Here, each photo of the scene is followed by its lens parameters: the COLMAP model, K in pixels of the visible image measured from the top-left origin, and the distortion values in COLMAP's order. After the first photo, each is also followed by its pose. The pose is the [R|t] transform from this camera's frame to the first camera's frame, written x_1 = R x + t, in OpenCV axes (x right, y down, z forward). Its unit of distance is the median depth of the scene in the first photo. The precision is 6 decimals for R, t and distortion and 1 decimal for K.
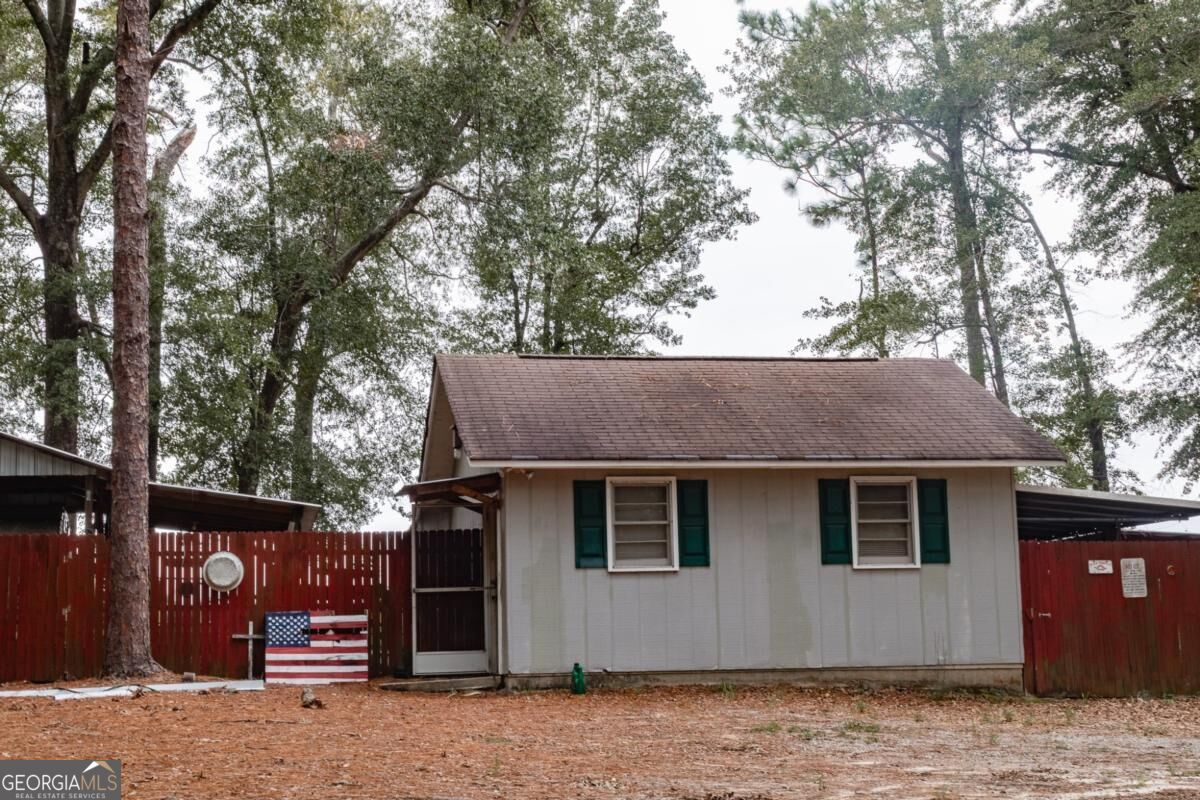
lens RADIAL K [[1845.4, 0, 600.0], [0, 1845.4, 400.0], [0, 0, 1]] dist [-0.020165, 0.091335]
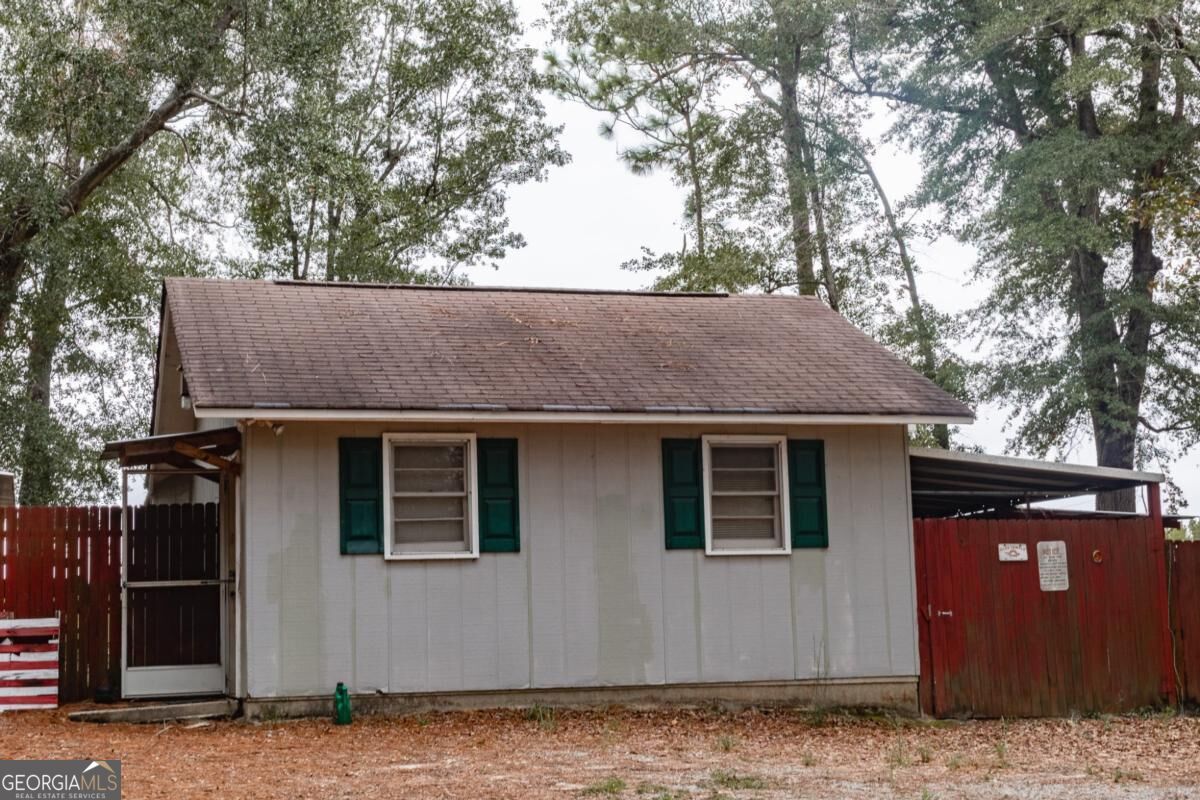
lens RADIAL K [[1845.4, 0, 600.0], [0, 1845.4, 400.0], [0, 0, 1]] dist [-0.020165, 0.091335]
pose [[0.994195, 0.007477, 0.107331, 0.009144], [-0.008242, 0.999944, 0.006681, 0.019572], [-0.107275, -0.007527, 0.994201, 0.213383]]
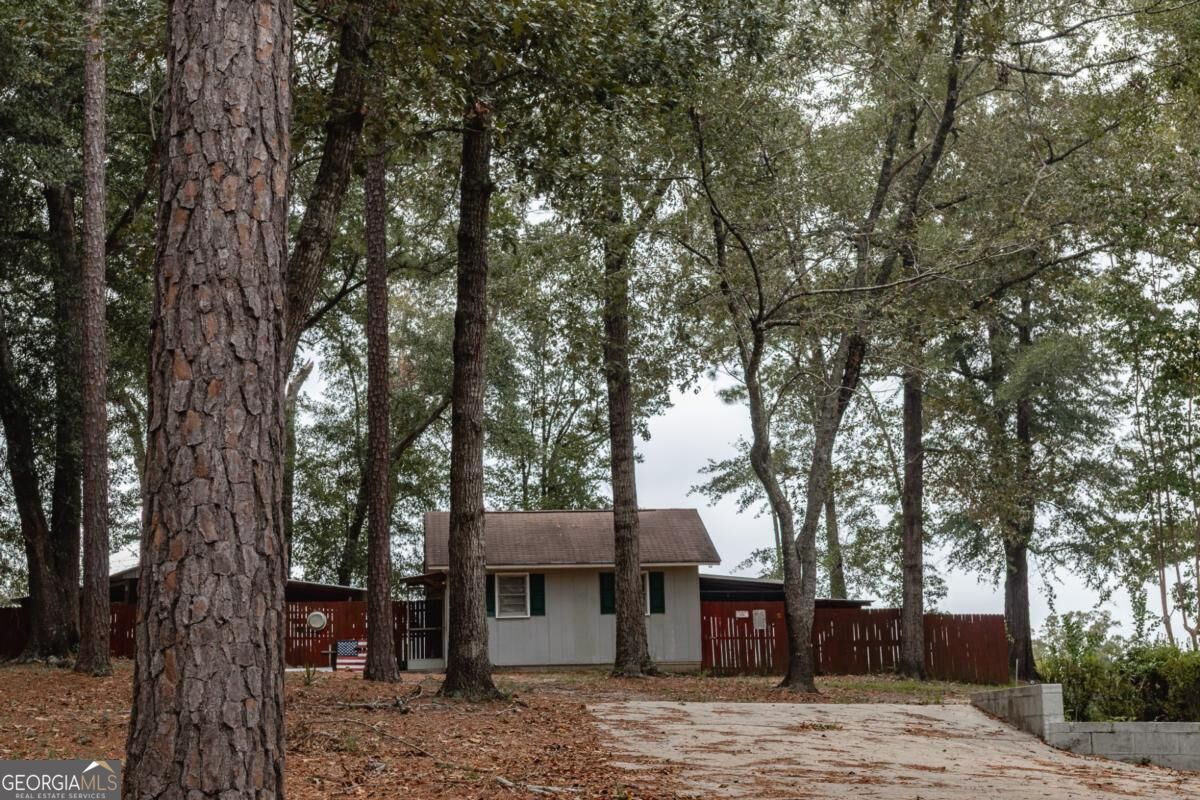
lens RADIAL K [[1845.4, 0, 600.0], [0, 1845.4, 400.0], [0, 0, 1]] dist [-0.020165, 0.091335]
pose [[0.996736, -0.020231, -0.078149, 0.255244], [0.016064, 0.998434, -0.053584, -0.035597], [0.079111, 0.052153, 0.995501, -0.960200]]
